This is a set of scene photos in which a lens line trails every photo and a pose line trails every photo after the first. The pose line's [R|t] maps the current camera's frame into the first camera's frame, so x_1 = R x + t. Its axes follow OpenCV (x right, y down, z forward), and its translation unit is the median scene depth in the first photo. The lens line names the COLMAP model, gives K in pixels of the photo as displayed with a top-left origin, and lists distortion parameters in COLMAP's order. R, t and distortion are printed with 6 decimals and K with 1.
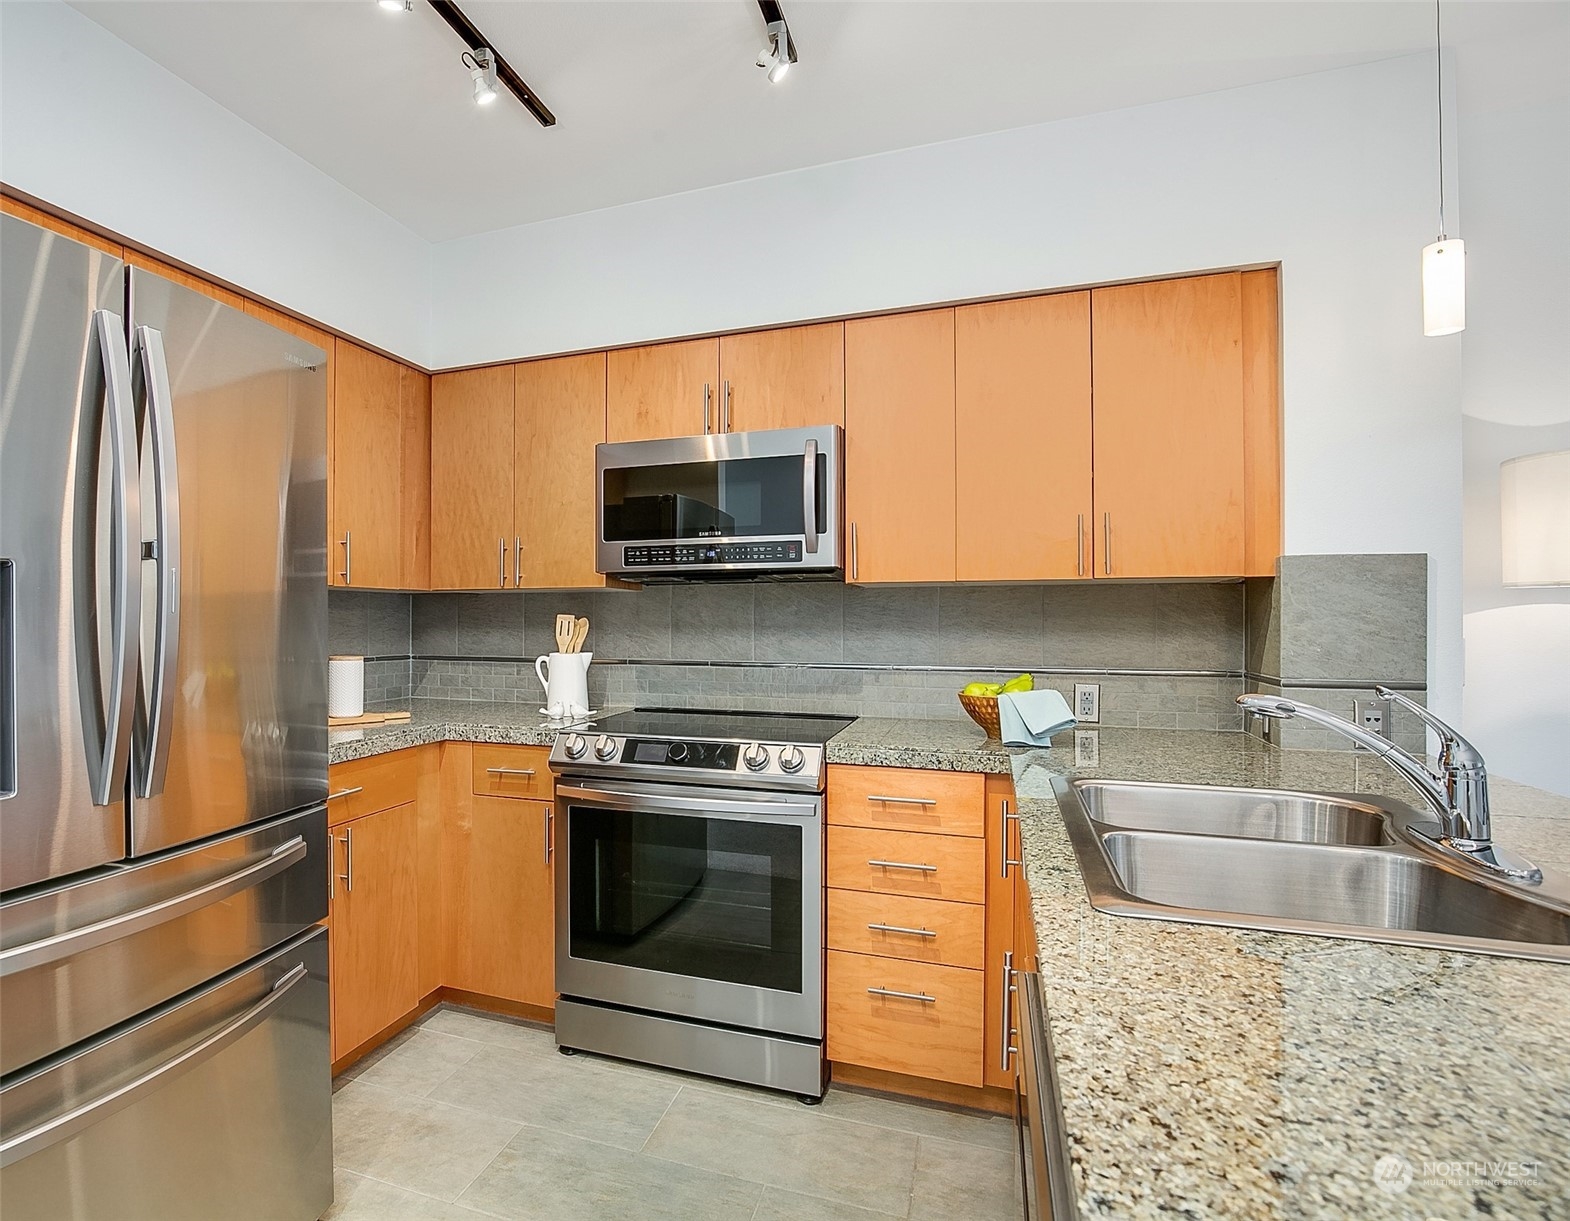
lens RADIAL K [[837.5, 0, 651.9], [0, 837.5, 617.6], [0, 0, 1]] dist [-0.031333, 0.000165]
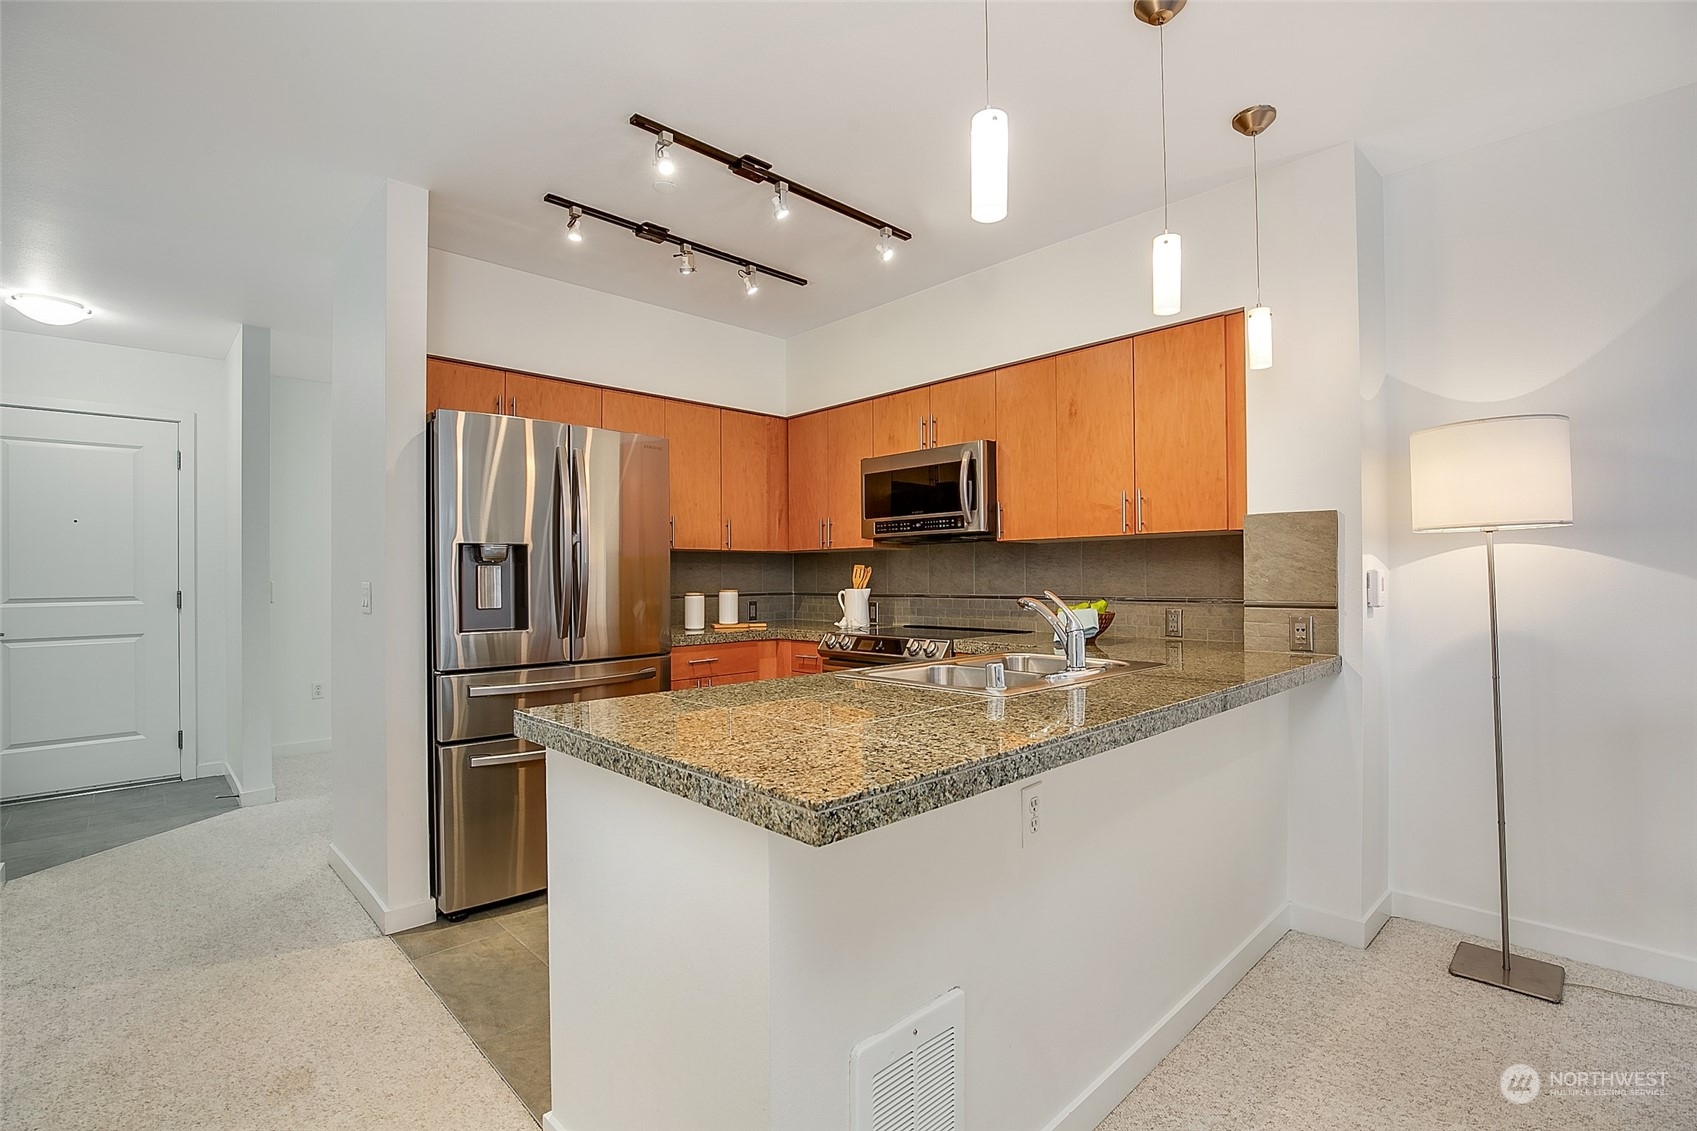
lens RADIAL K [[773.9, 0, 846.7], [0, 773.9, 576.8], [0, 0, 1]] dist [-0.032127, 0.000411]
pose [[0.911036, -0.007247, -0.412264, 0.555712], [0.008203, 0.999966, 0.000550, 0.020770], [0.412246, -0.003883, 0.911064, -0.399673]]
